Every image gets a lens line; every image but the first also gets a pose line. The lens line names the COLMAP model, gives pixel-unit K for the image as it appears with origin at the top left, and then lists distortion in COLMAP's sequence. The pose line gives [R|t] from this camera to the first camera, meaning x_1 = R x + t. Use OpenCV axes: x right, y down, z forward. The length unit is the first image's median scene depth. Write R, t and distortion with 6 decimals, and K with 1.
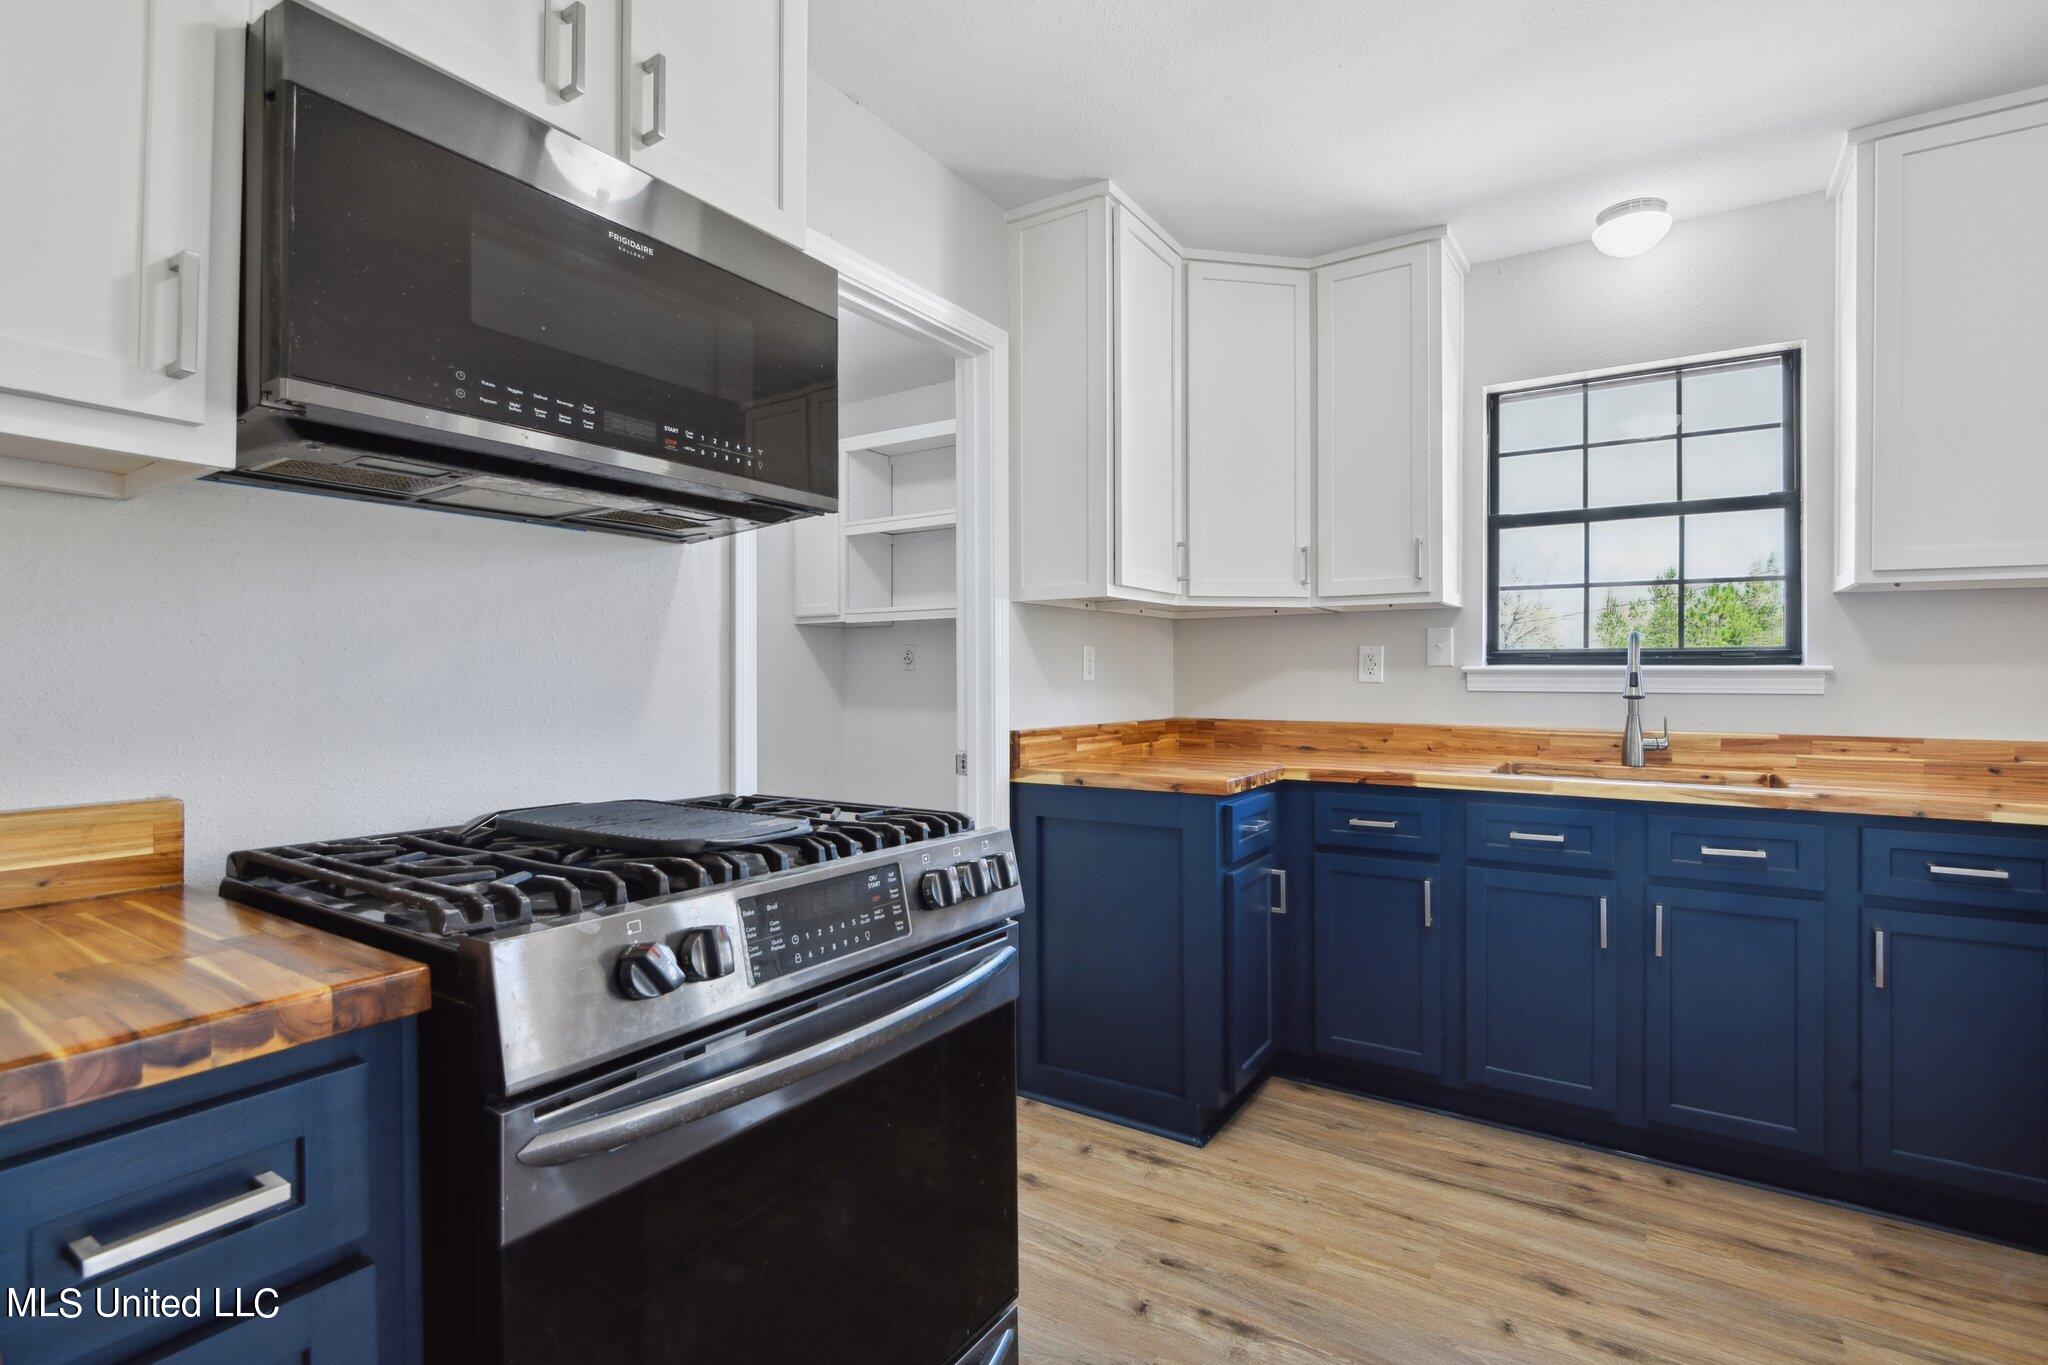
lens RADIAL K [[954.8, 0, 1019.8], [0, 954.8, 687.7], [0, 0, 1]] dist [-0.002643, -0.000992]
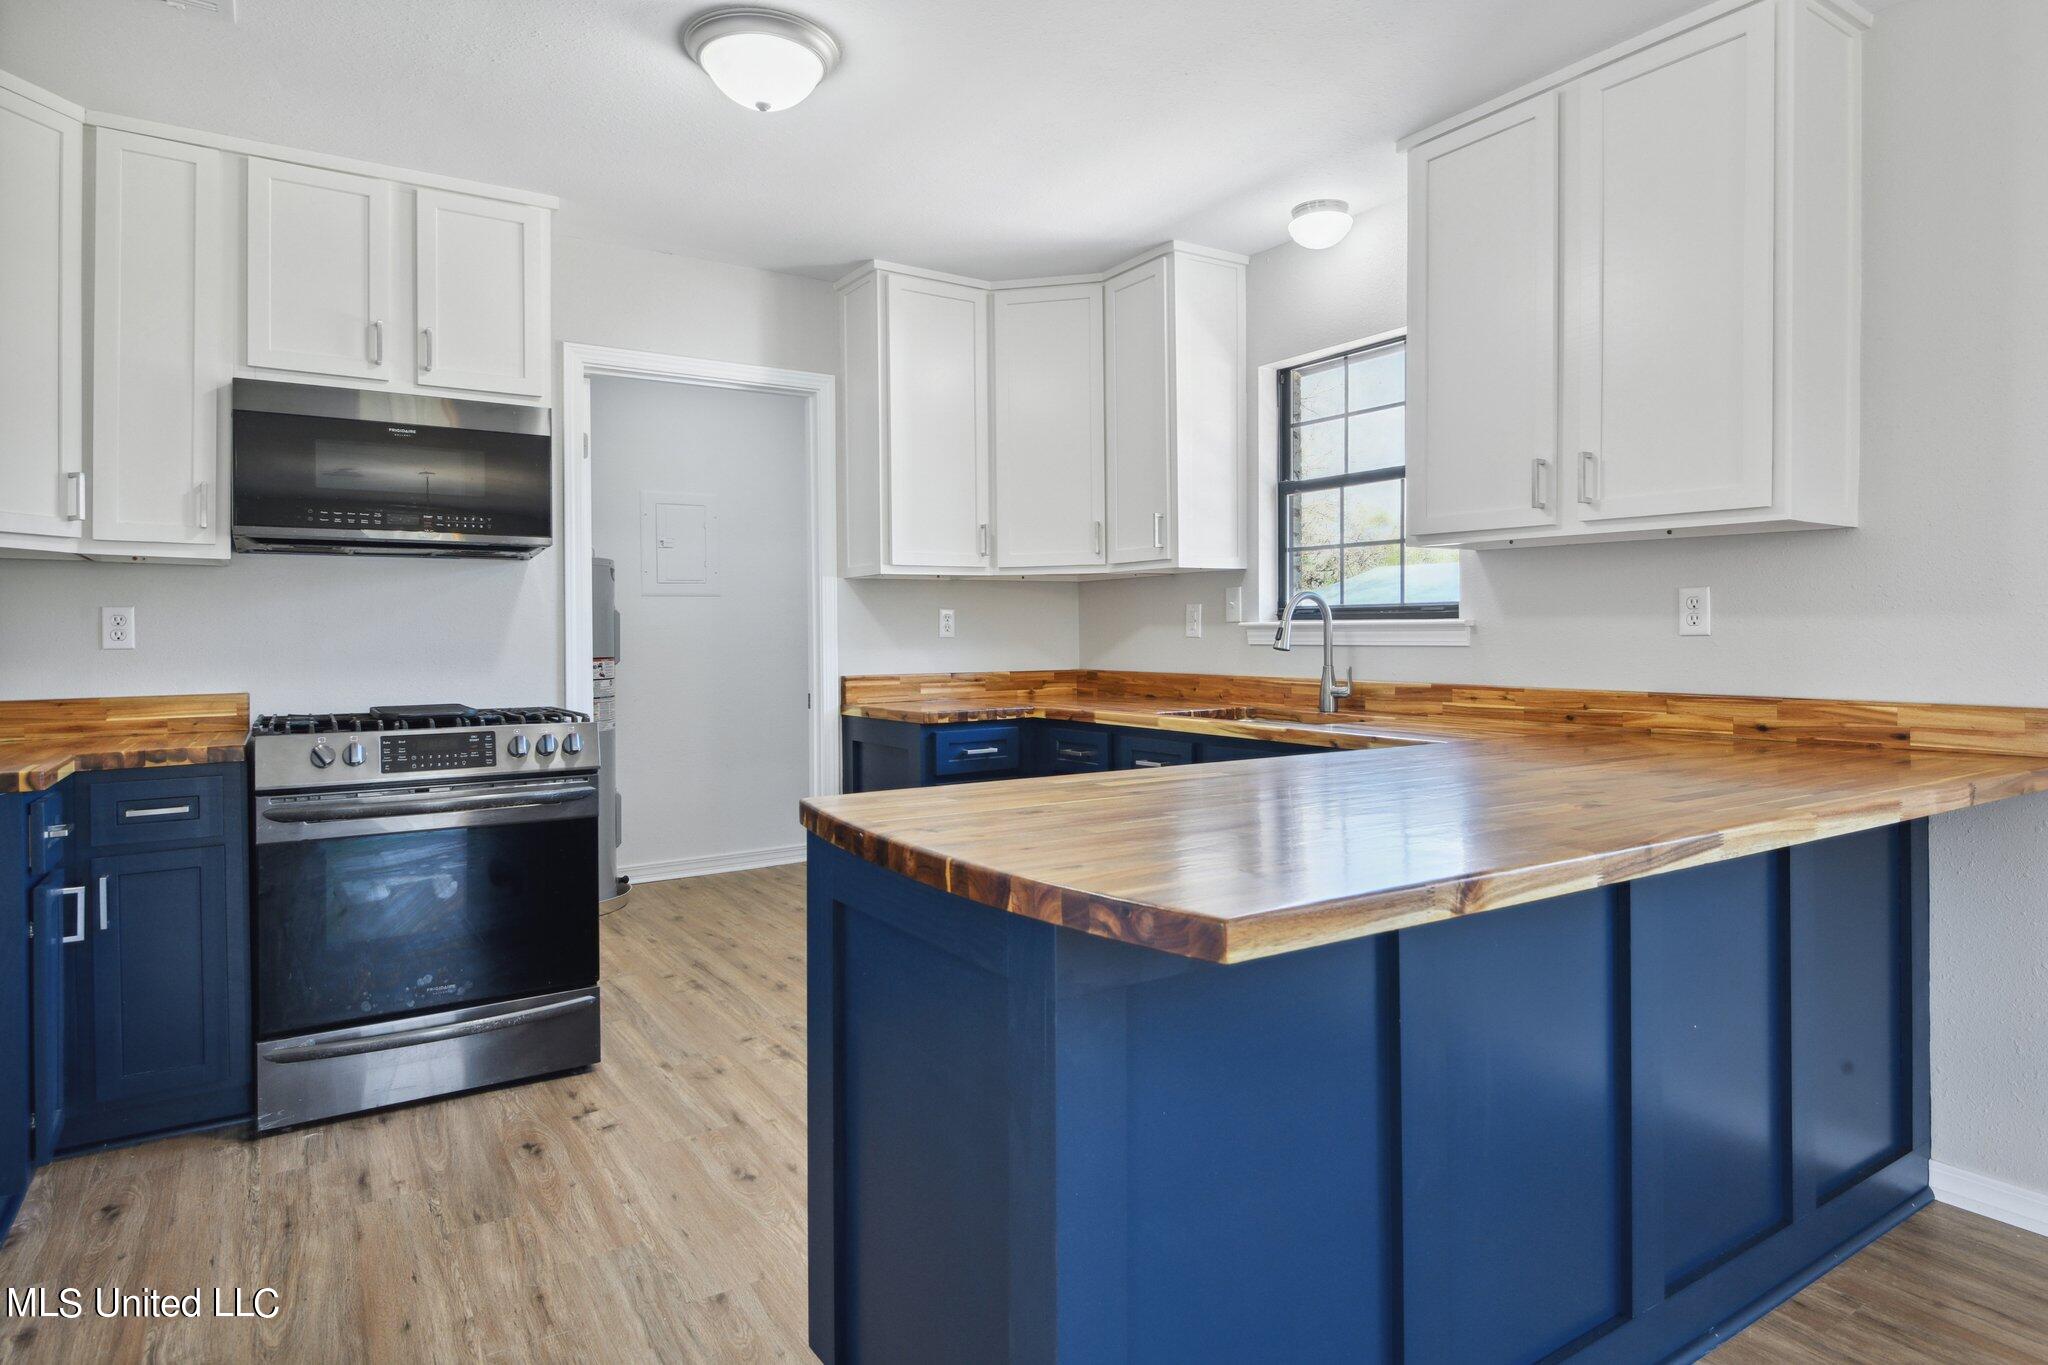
lens RADIAL K [[1140.1, 0, 1029.7], [0, 1140.1, 660.5], [0, 0, 1]] dist [-0.000691, -0.002019]
pose [[0.920200, 0.000738, -0.391449, 0.866414], [0.004992, 0.999895, 0.013622, 0.003246], [0.391418, -0.014489, 0.920099, -0.358722]]
